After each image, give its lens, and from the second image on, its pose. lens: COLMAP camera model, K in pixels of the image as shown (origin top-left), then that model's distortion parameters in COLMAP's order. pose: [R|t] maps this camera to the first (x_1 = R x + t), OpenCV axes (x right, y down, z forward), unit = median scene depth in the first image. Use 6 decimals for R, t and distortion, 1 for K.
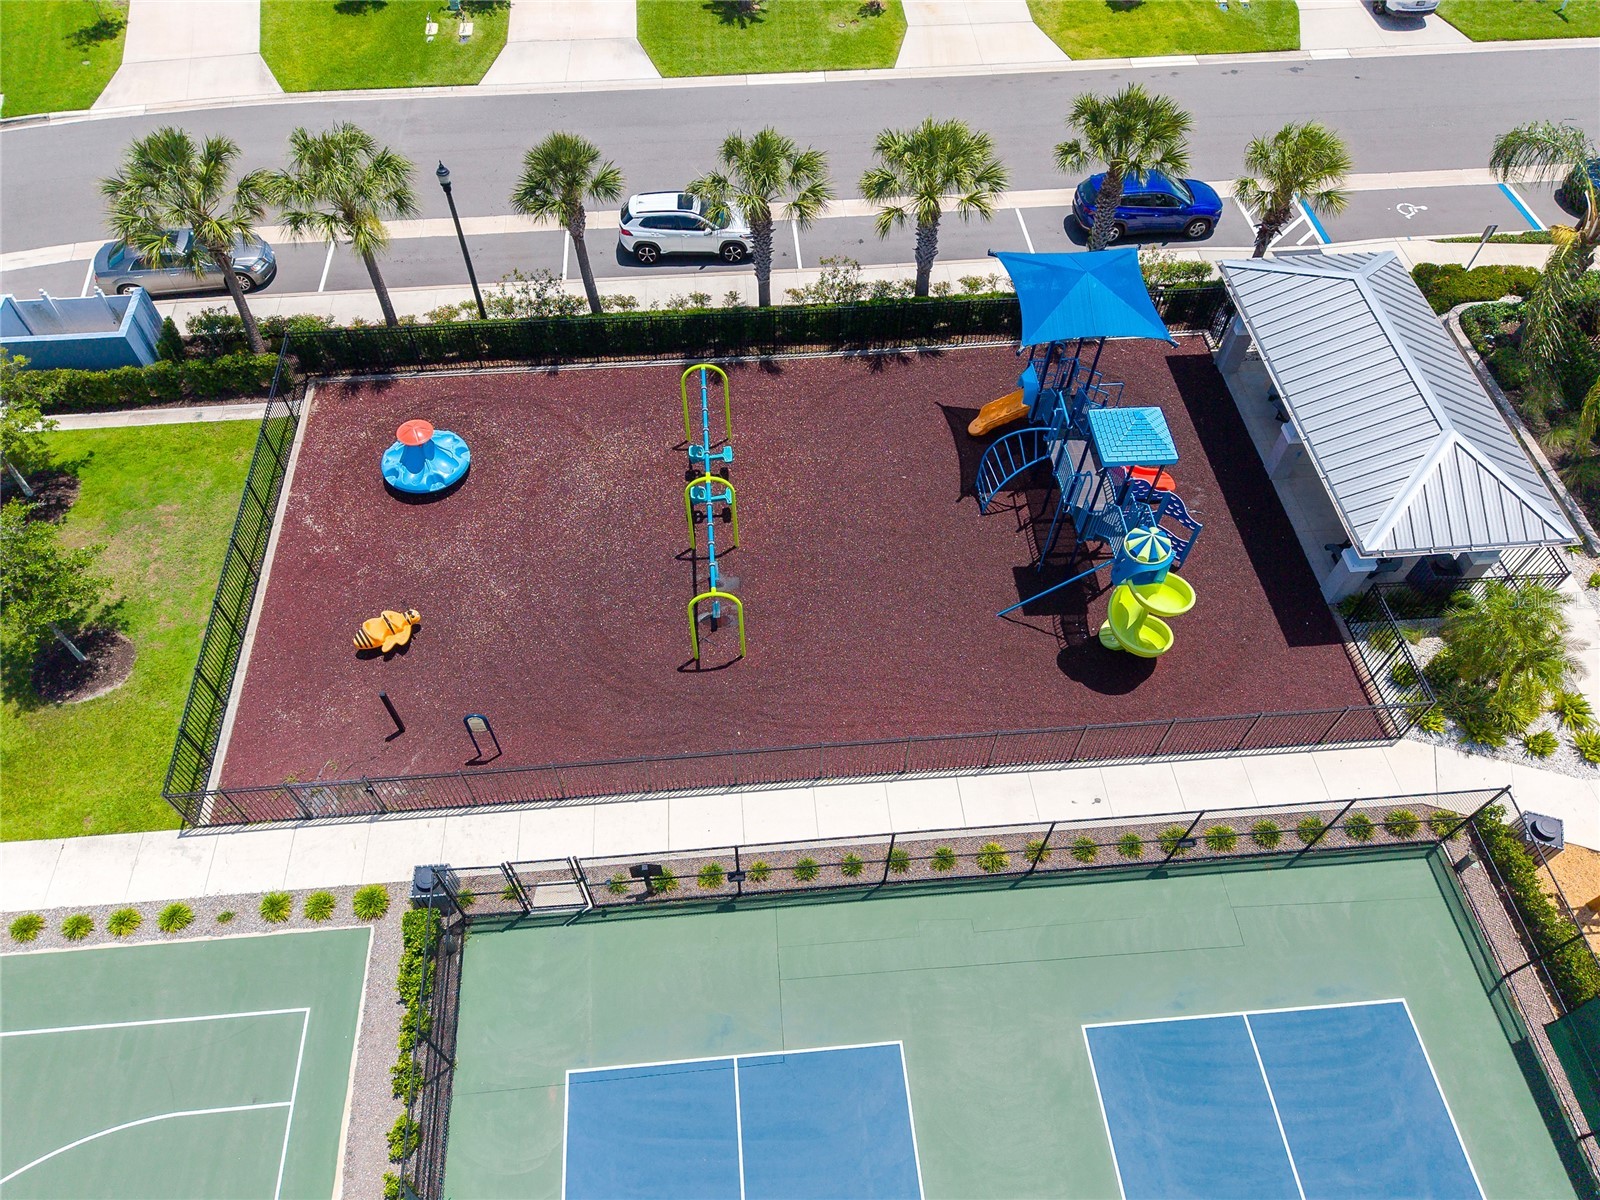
lens RADIAL K [[1123.9, 0, 800.0], [0, 1123.9, 600.0], [0, 0, 1]] dist [0.010896, -0.004711]
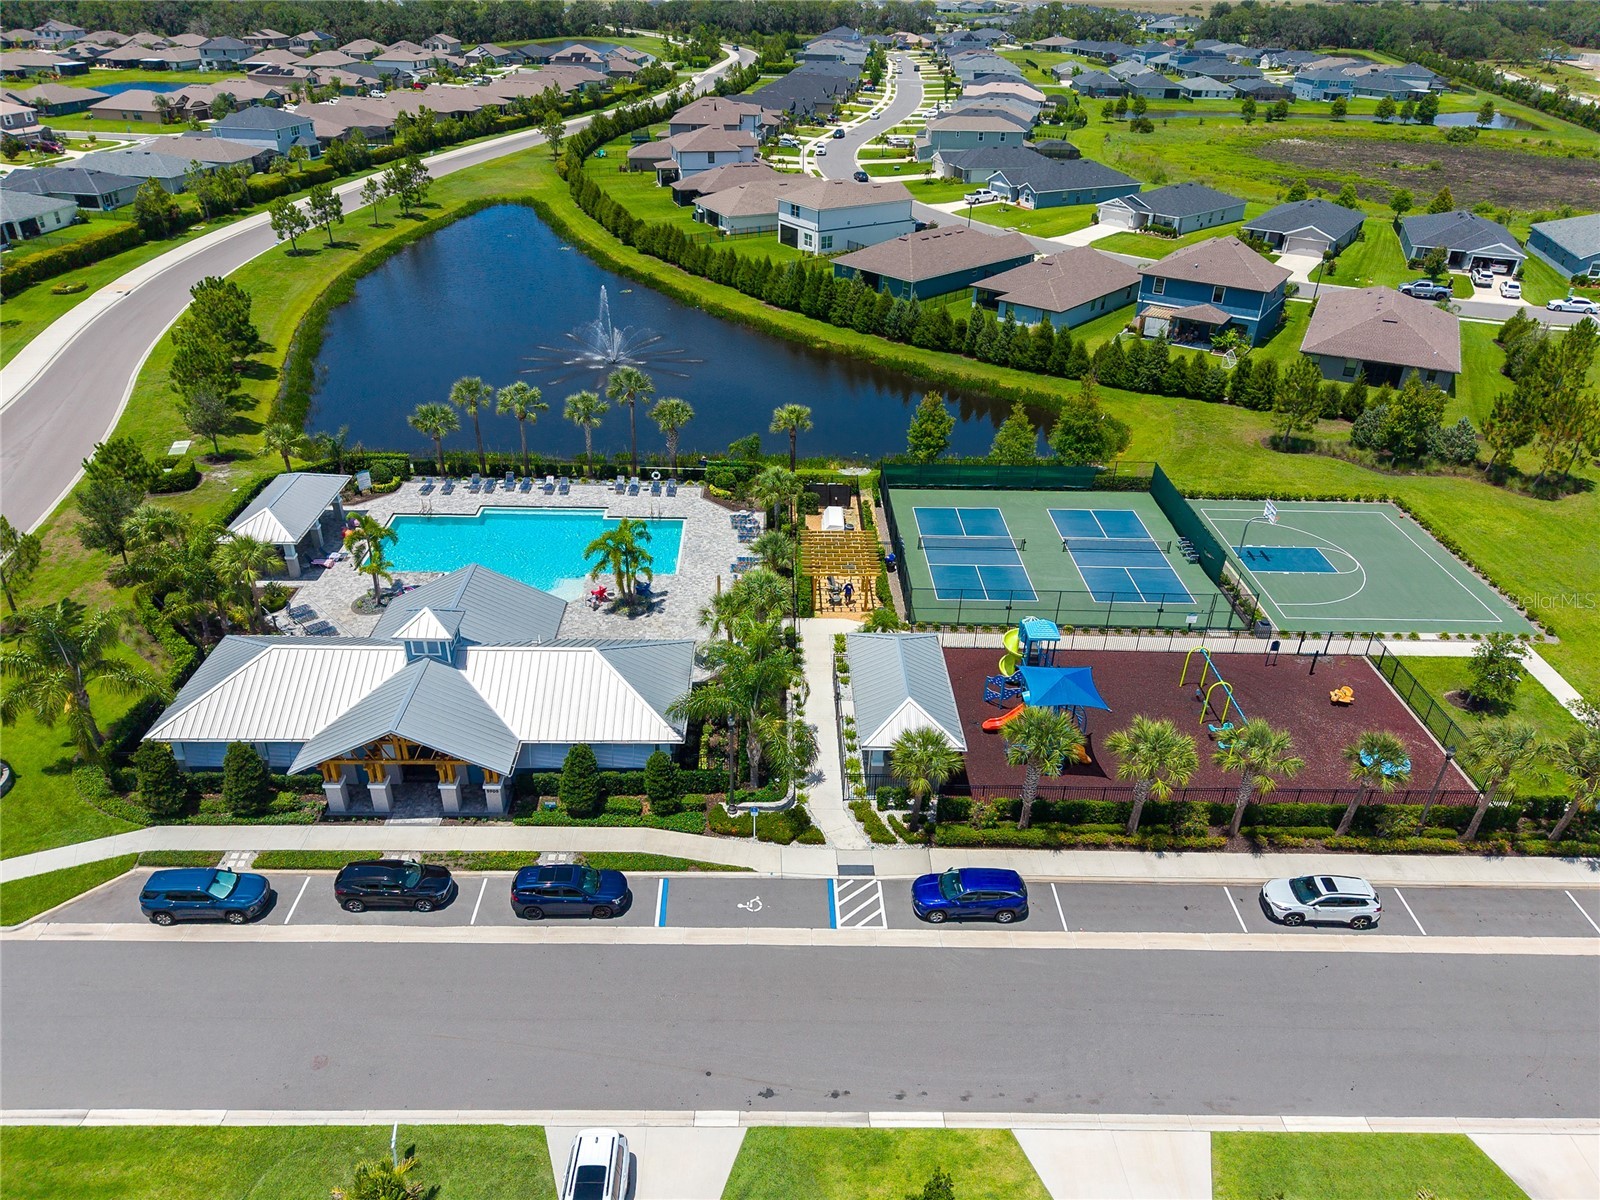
lens RADIAL K [[1143.0, 0, 775.6], [0, 1143.0, 601.8], [0, 0, 1]] dist [0.012990, -0.009623]
pose [[-0.996805, -0.058750, 0.054105, 0.552400], [0.047428, 0.109638, 0.992839, -1.957306], [-0.064262, 0.992234, -0.106502, 0.948366]]
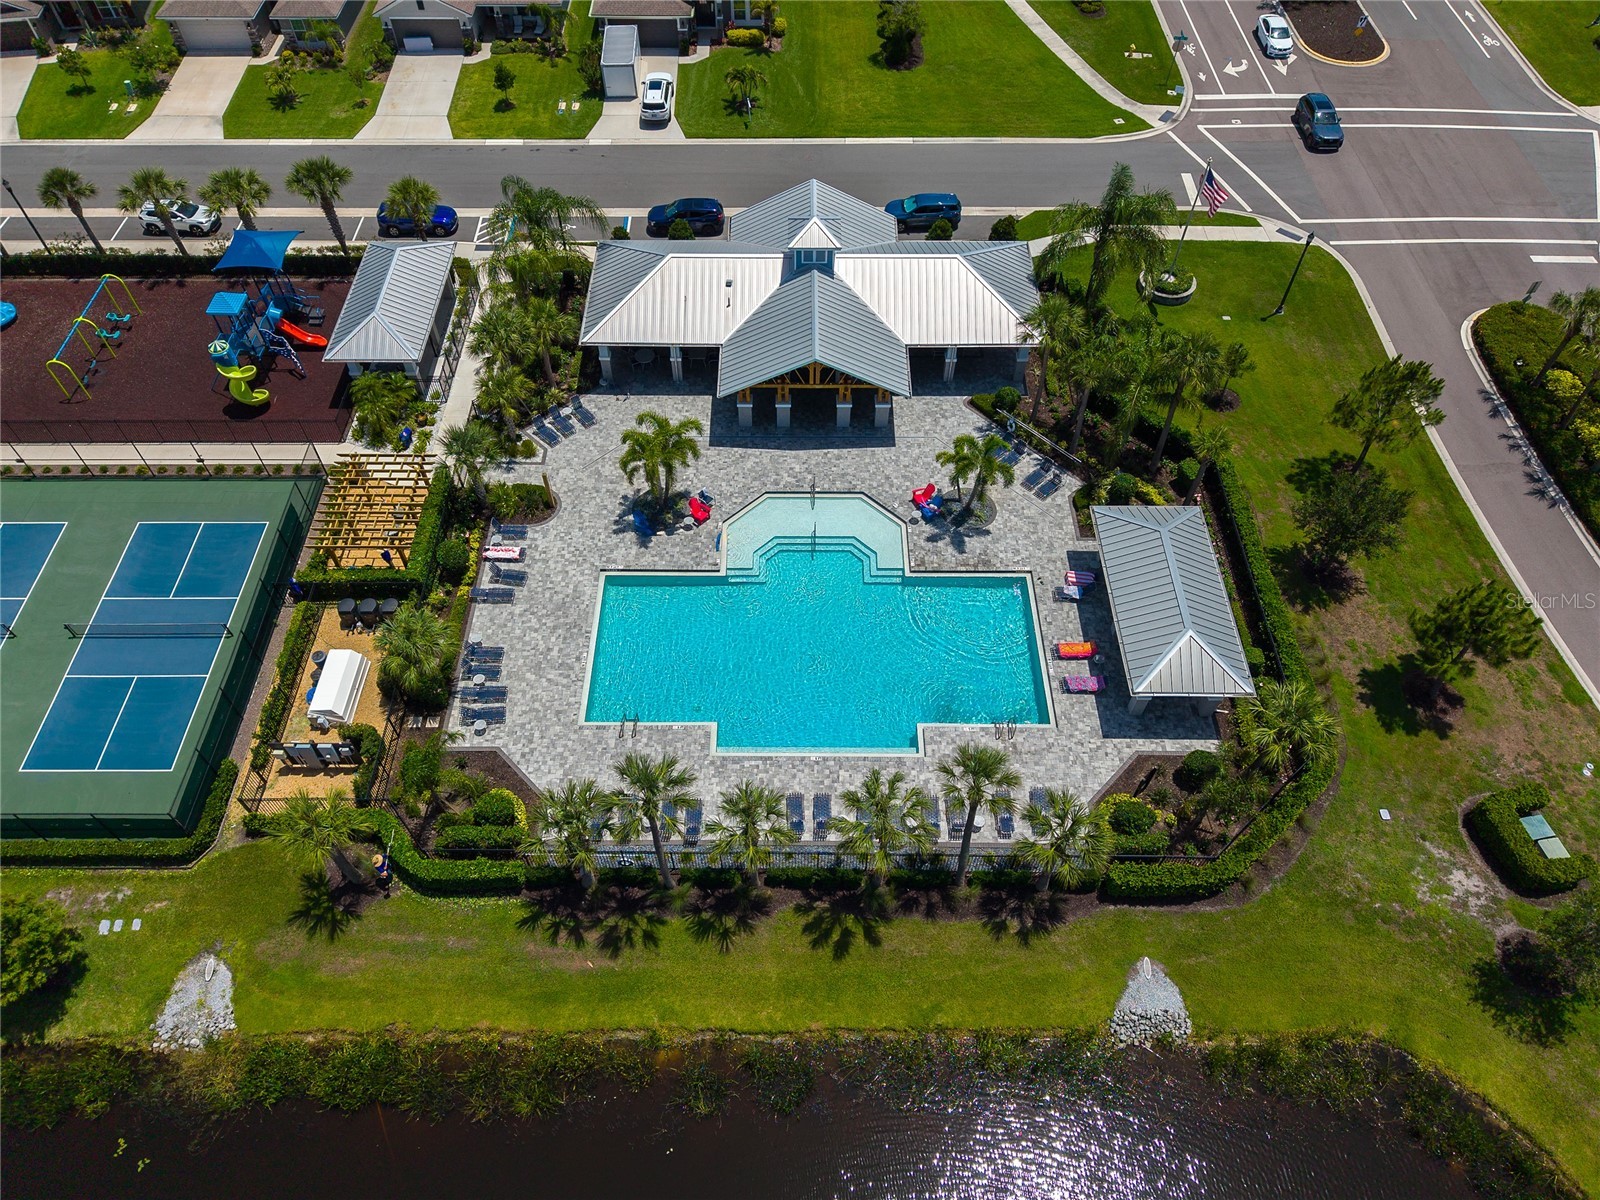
lens RADIAL K [[1123.9, 0, 800.0], [0, 1123.9, 600.0], [0, 0, 1]] dist [0.010896, -0.004711]
pose [[0.996041, 0.064421, -0.061259, 1.271708], [-0.066422, 0.997303, -0.031216, 0.355112], [0.059082, 0.035161, 0.997634, -0.958962]]
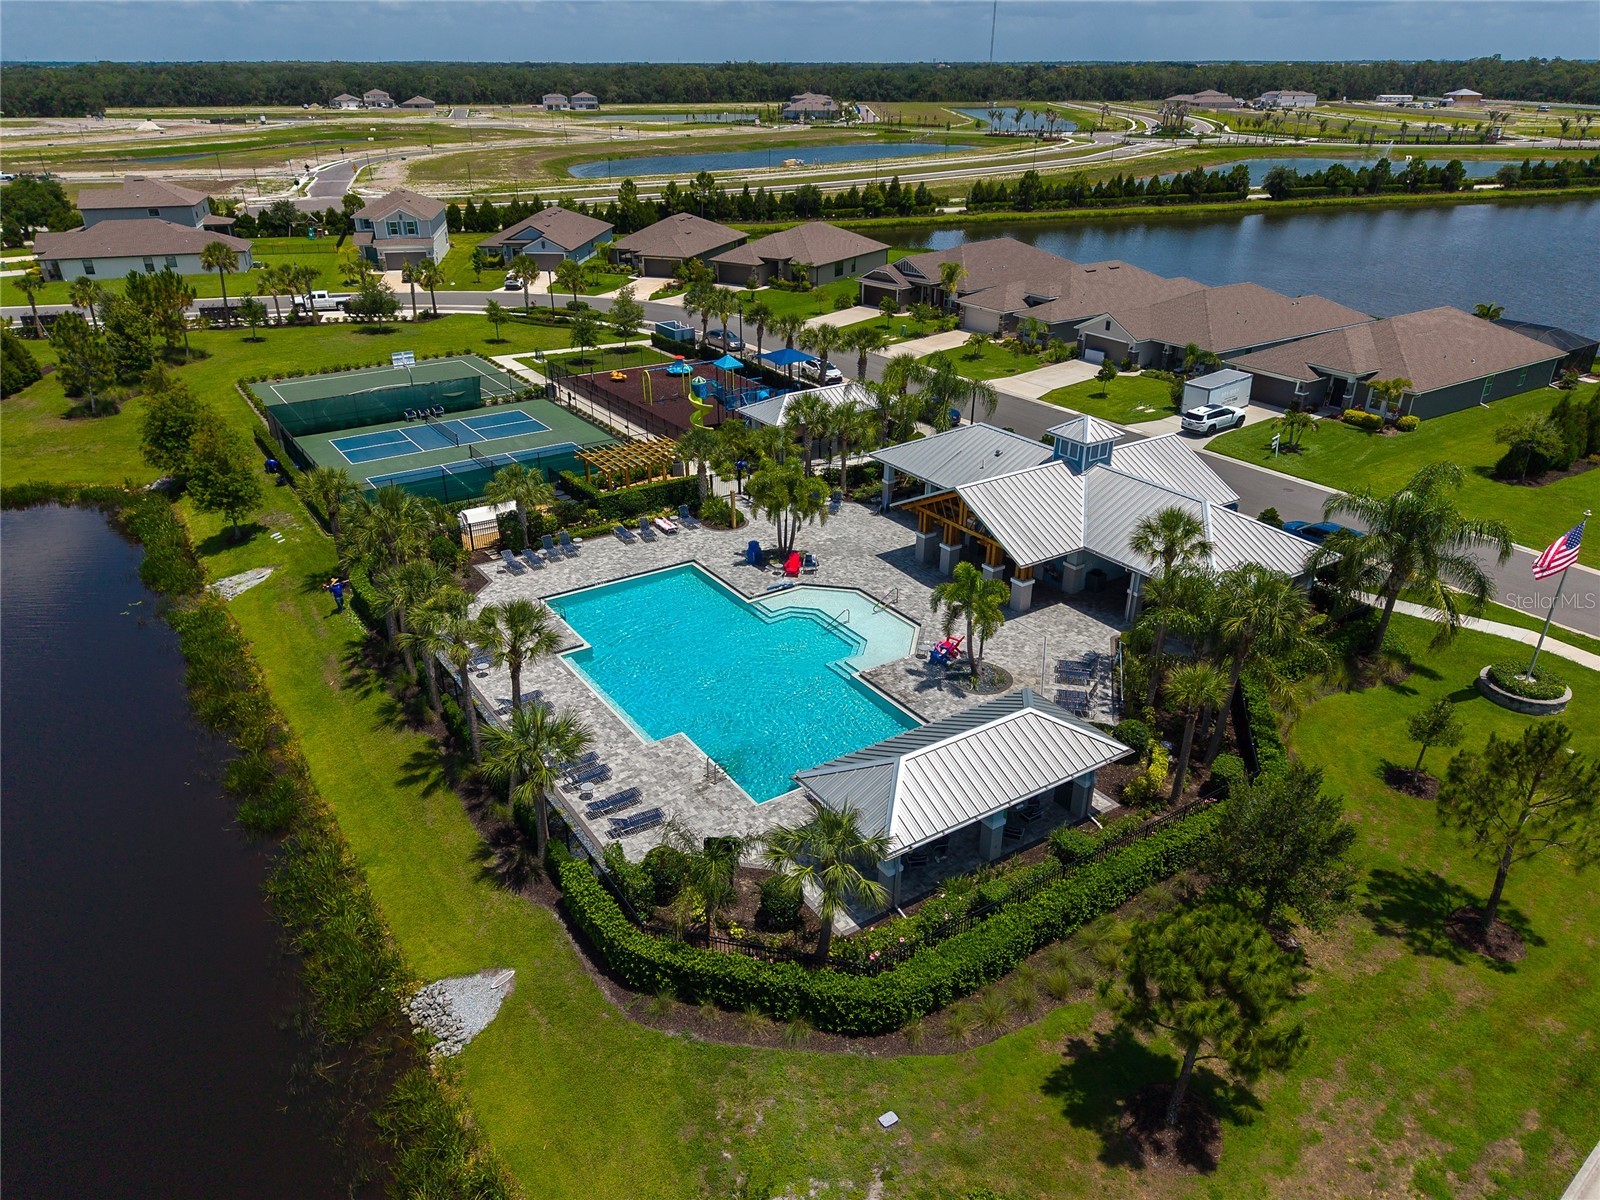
lens RADIAL K [[1123.9, 0, 800.0], [0, 1123.9, 600.0], [0, 0, 1]] dist [0.010896, -0.004711]
pose [[0.480658, 0.369435, -0.795289, 2.438362], [-0.705107, 0.702007, -0.100051, 0.385095], [0.521337, 0.608854, 0.597917, -0.291898]]
